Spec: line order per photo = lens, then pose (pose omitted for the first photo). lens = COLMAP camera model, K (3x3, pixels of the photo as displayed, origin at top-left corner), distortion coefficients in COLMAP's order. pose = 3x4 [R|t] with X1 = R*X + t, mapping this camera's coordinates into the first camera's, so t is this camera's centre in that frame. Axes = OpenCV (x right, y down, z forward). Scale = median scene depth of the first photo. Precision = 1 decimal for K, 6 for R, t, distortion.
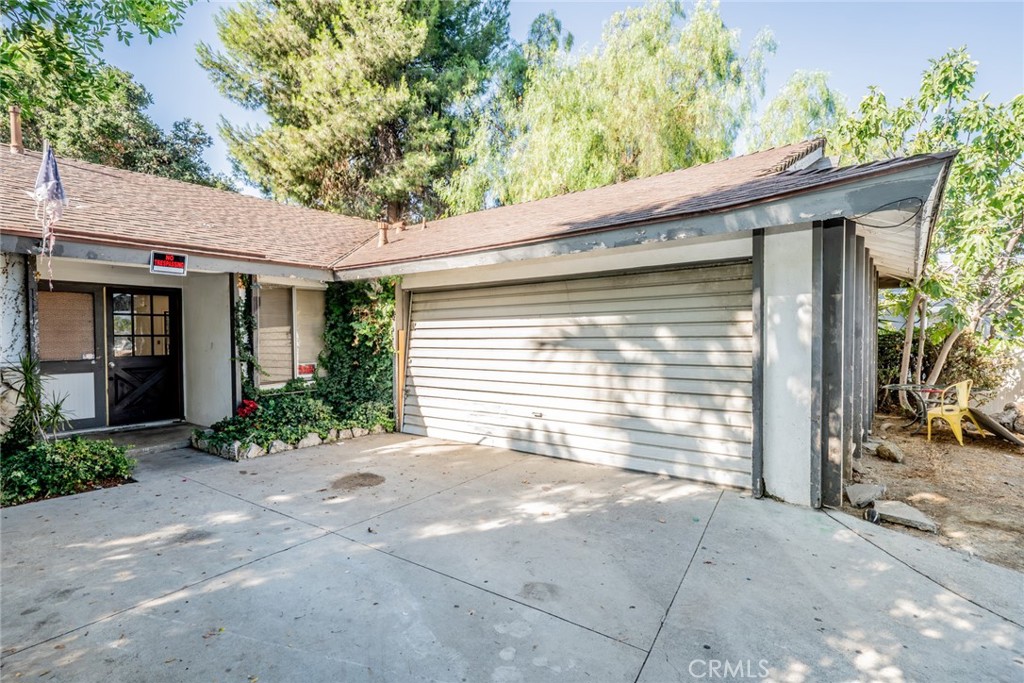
lens RADIAL K [[481.5, 0, 473.1], [0, 481.5, 345.3], [0, 0, 1]] dist [0.003895, -0.000204]
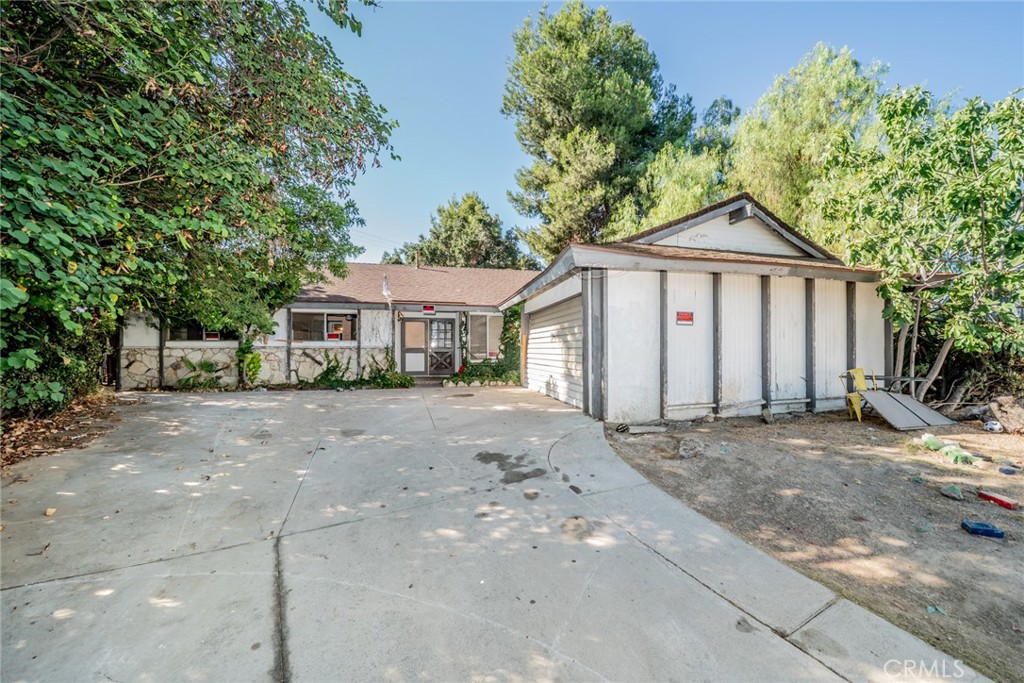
lens RADIAL K [[352.6, 0, 510.9], [0, 352.6, 343.7], [0, 0, 1]] dist [-0.024895, 0.001504]
pose [[0.785527, 0.000051, -0.618827, 0.697177], [-0.020729, 0.999441, -0.026230, 0.044497], [0.618479, 0.033432, 0.785089, -0.166449]]
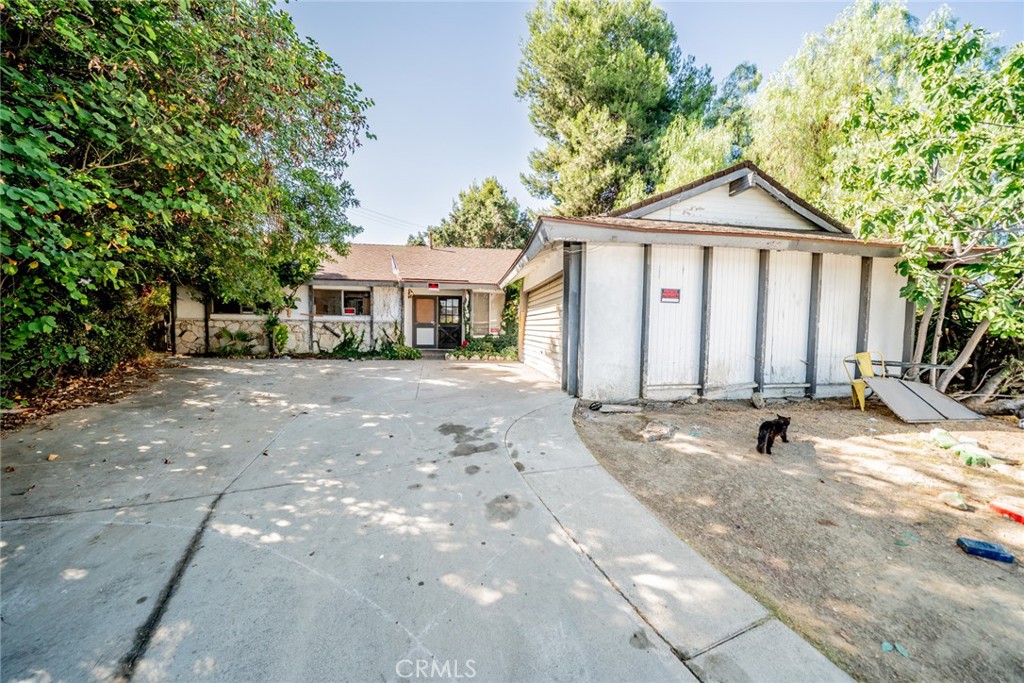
lens RADIAL K [[327.7, 0, 494.3], [0, 327.7, 337.9], [0, 0, 1]] dist [-0.026905, 0.002538]
pose [[0.712910, 0.047463, -0.699648, 0.739632], [-0.039519, 0.998841, 0.027491, 0.045294], [0.700141, 0.008051, 0.713959, -0.077357]]
